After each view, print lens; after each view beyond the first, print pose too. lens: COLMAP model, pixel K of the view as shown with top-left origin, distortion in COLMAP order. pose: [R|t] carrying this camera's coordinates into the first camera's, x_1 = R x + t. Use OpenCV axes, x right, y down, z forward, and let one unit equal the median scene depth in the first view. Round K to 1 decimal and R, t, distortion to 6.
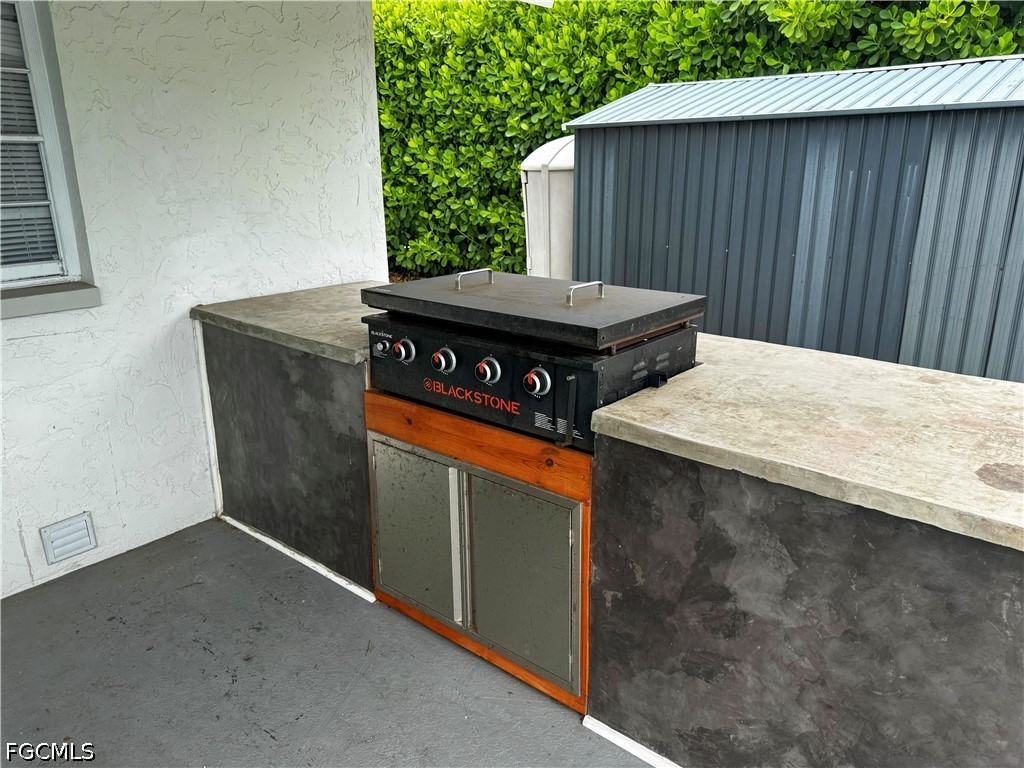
lens RADIAL K [[732.3, 0, 513.4], [0, 732.3, 382.2], [0, 0, 1]] dist [-0.003574, -0.011813]
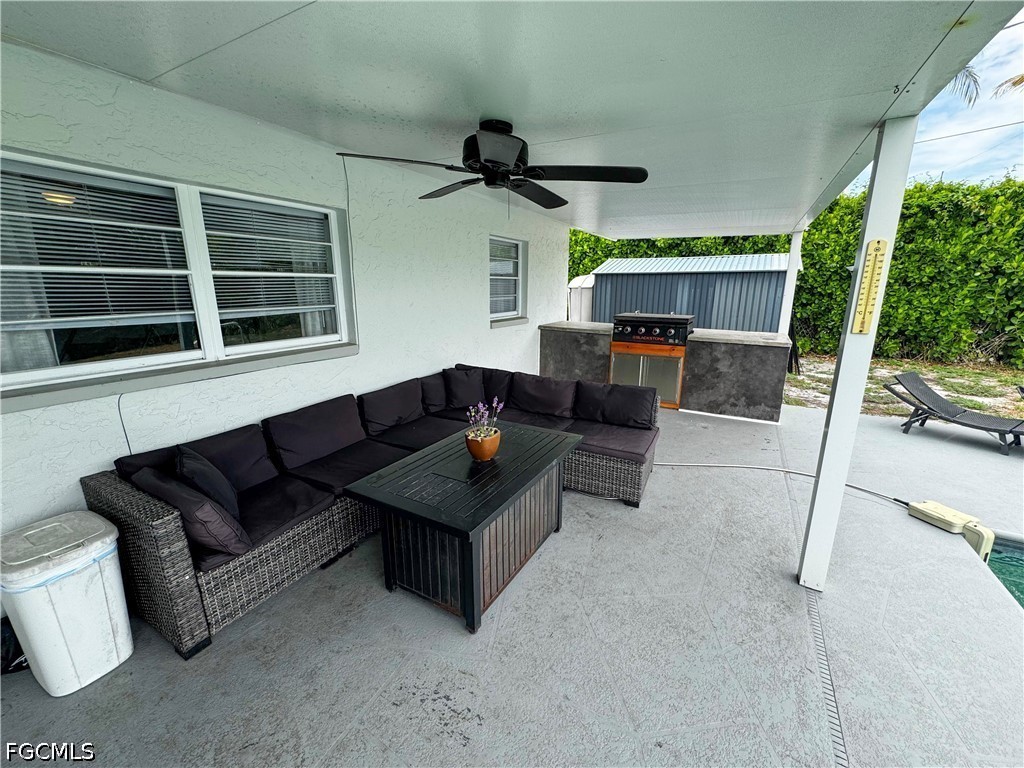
lens RADIAL K [[411.0, 0, 511.9], [0, 411.0, 374.1], [0, 0, 1]] dist [-0.002902, 0.000328]
pose [[0.982176, -0.027522, 0.185936, -1.049571], [0.041317, 0.996639, -0.070732, 0.294662], [-0.183365, 0.077154, 0.980013, -0.986936]]
